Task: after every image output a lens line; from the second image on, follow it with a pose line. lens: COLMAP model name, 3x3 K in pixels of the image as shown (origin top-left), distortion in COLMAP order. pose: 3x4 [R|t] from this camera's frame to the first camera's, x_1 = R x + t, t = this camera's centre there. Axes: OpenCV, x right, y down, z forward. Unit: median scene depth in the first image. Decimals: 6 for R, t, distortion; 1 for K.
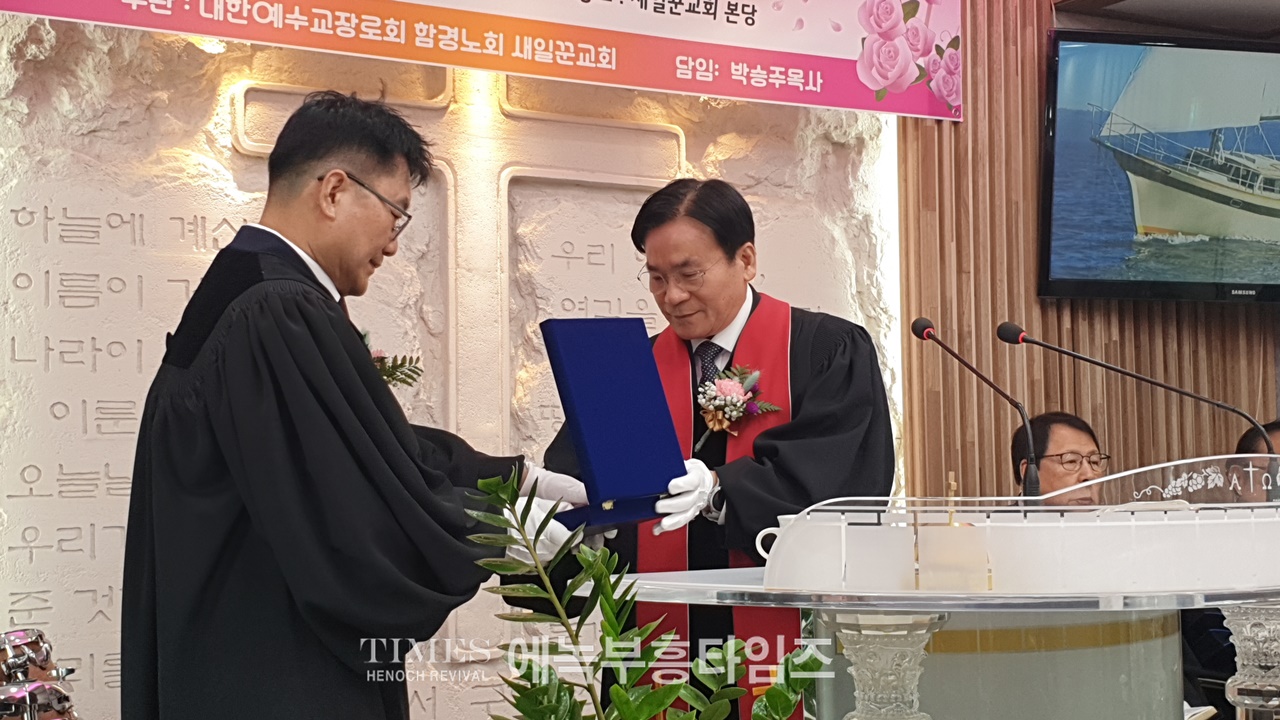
lens RADIAL K [[1763.0, 0, 644.9], [0, 1763.0, 359.5], [0, 0, 1]] dist [0.271571, -1.012775]
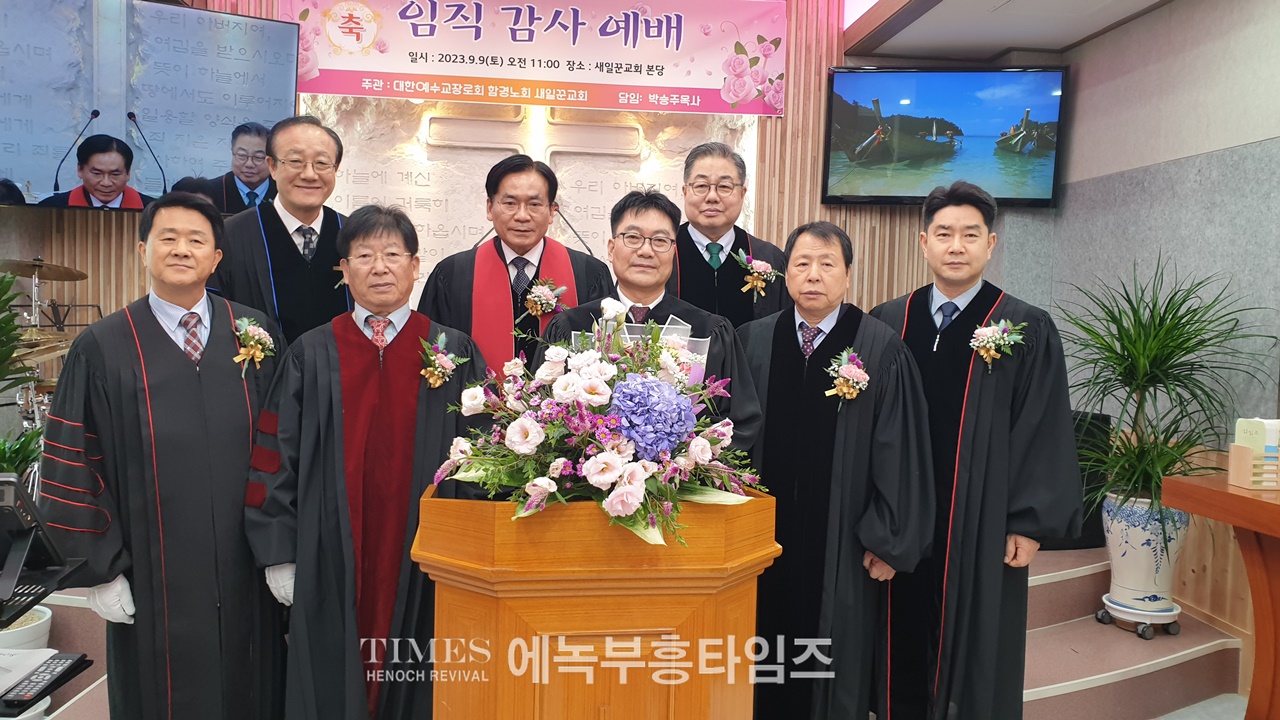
lens RADIAL K [[999.6, 0, 649.5], [0, 999.6, 352.8], [0, 0, 1]] dist [0.063370, -0.094821]
pose [[0.917924, 0.055023, -0.392922, 0.593433], [-0.011040, 0.993496, 0.113332, 0.005726], [0.396603, -0.099692, 0.912561, -0.144976]]
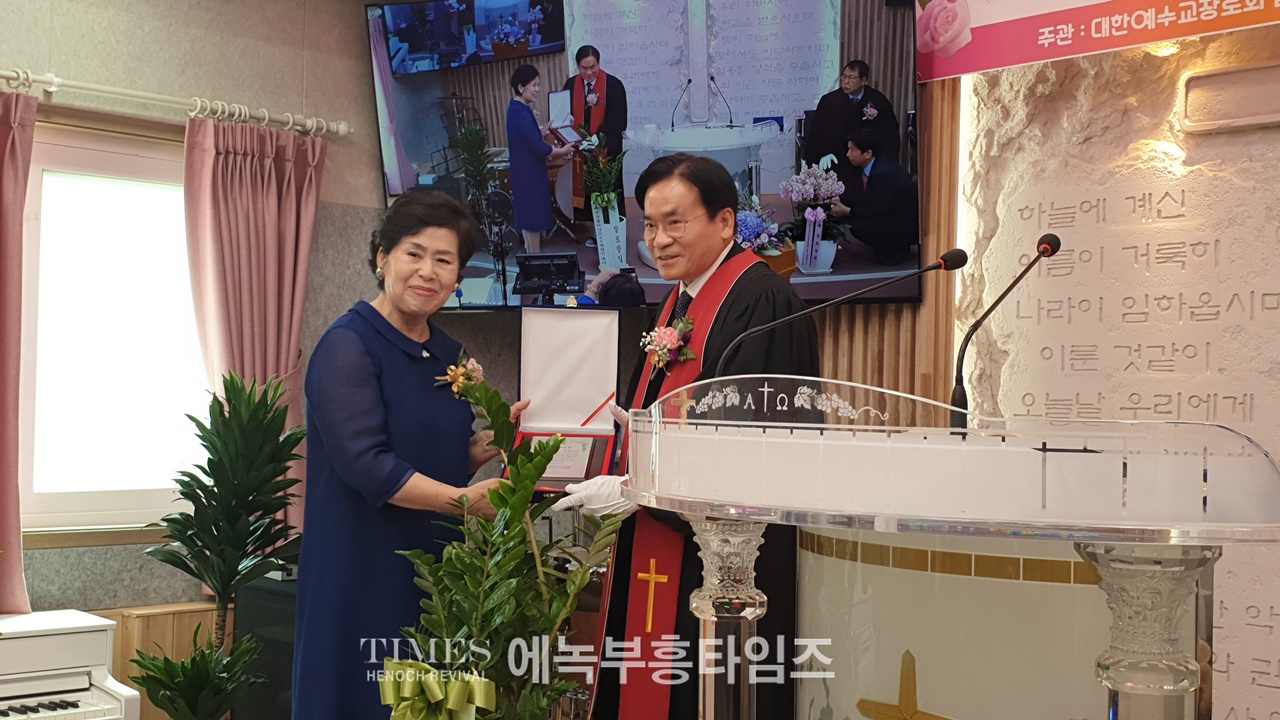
lens RADIAL K [[1450.2, 0, 657.4], [0, 1450.2, 368.0], [0, 0, 1]] dist [0.122961, -0.364860]
pose [[0.249704, -0.005467, -0.968307, 0.625027], [0.032936, 0.999453, 0.002851, 0.025077], [0.967762, -0.032604, 0.249748, 0.412357]]
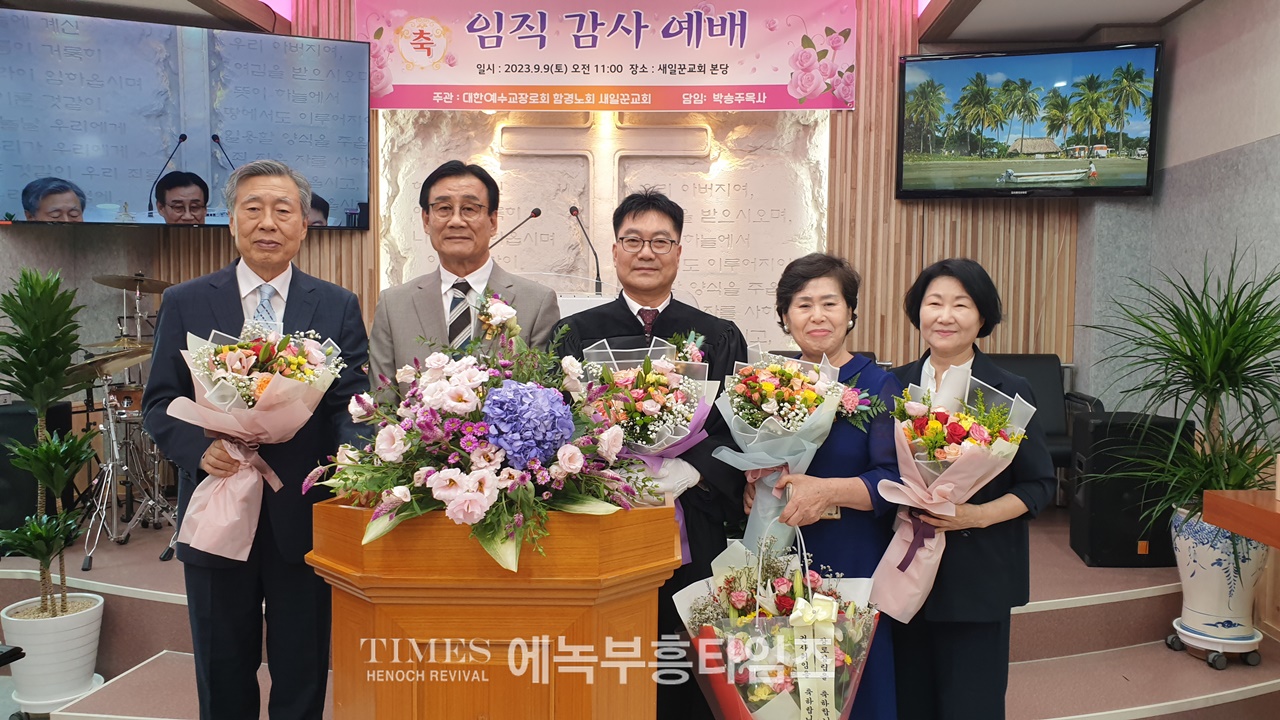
lens RADIAL K [[997.7, 0, 658.9], [0, 997.7, 355.7], [0, 0, 1]] dist [0.060914, -0.086661]
pose [[0.842385, 0.049616, -0.536587, 0.710646], [0.014036, 0.993394, 0.113889, 0.005920], [0.538693, -0.103470, 0.836124, -0.065923]]
